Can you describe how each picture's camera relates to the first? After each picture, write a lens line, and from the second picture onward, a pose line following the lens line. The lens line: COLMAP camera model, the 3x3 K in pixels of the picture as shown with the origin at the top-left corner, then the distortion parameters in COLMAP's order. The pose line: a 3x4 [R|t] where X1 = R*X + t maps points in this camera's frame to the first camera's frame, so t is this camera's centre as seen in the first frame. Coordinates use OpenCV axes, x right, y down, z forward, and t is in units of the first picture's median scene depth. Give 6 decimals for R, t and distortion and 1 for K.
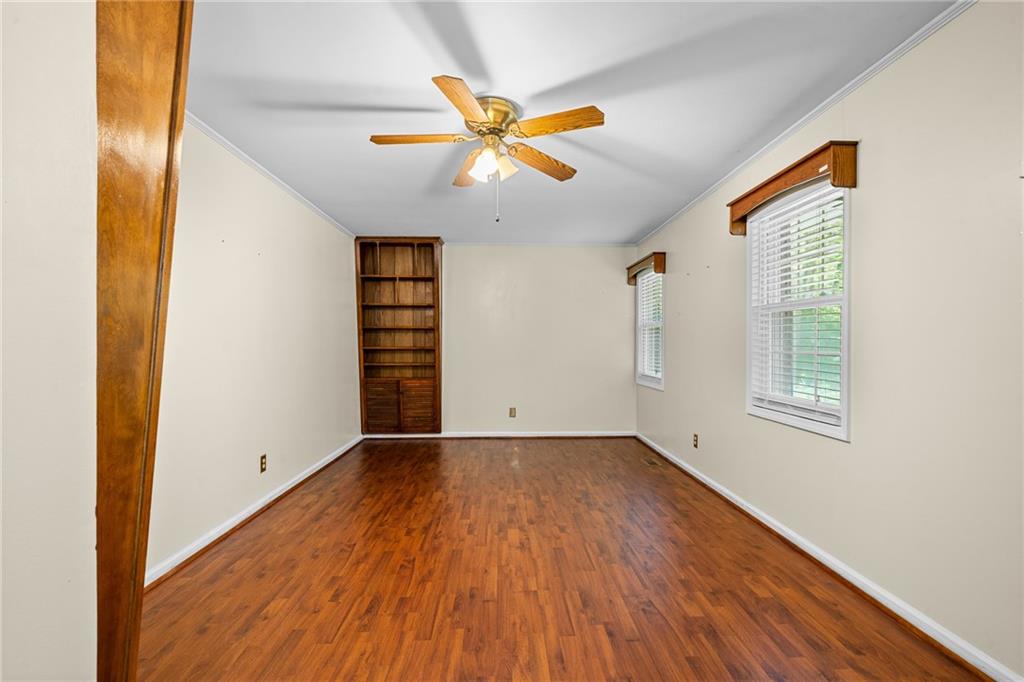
lens RADIAL K [[452.3, 0, 512.0], [0, 452.3, 341.0], [0, 0, 1]] dist [0.001802, 0.000117]
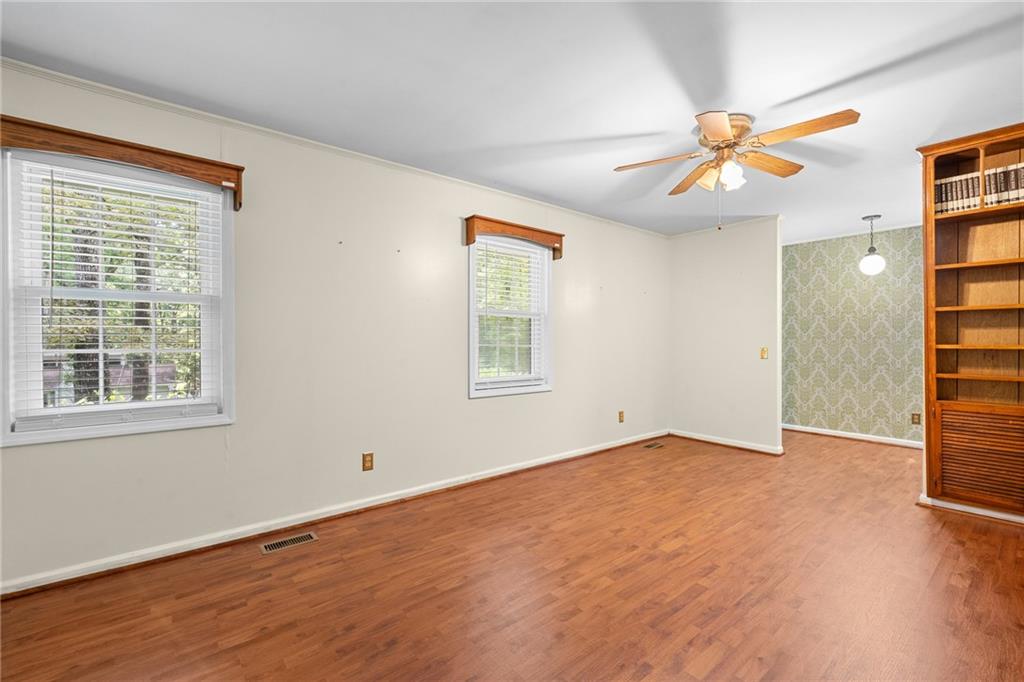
lens RADIAL K [[452.3, 0, 512.0], [0, 452.3, 341.0], [0, 0, 1]] dist [0.001802, 0.000117]
pose [[-0.621695, -0.000430, 0.783259, -0.525703], [-0.007732, 0.999954, -0.005588, 0.020729], [-0.783221, -0.009530, -0.621670, 1.866022]]
